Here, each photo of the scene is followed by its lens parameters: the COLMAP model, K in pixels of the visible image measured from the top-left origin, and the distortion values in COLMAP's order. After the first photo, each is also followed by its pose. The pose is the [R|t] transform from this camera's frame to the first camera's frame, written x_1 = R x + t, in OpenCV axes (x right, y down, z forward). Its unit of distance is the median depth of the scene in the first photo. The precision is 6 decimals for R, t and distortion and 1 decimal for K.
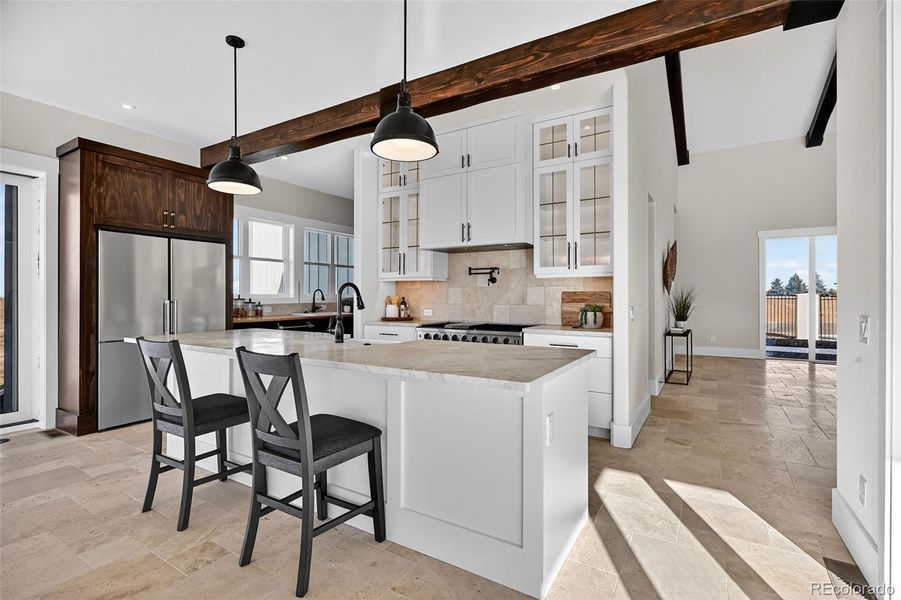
lens RADIAL K [[426.4, 0, 446.7], [0, 426.4, 301.3], [0, 0, 1]] dist [-0.001037, 0.000257]
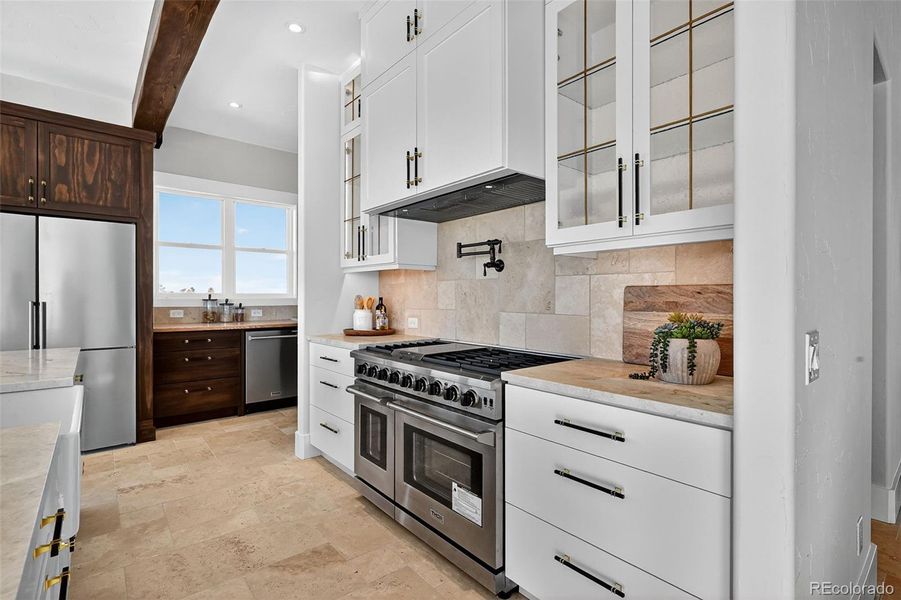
lens RADIAL K [[426.4, 0, 451.4], [0, 426.4, 298.5], [0, 0, 1]] dist [-0.001037, 0.000257]
pose [[0.947694, 0.001988, -0.319173, 0.231698], [-0.004187, 0.999972, -0.006203, -0.005882], [0.319152, 0.007215, 0.947676, 0.504652]]
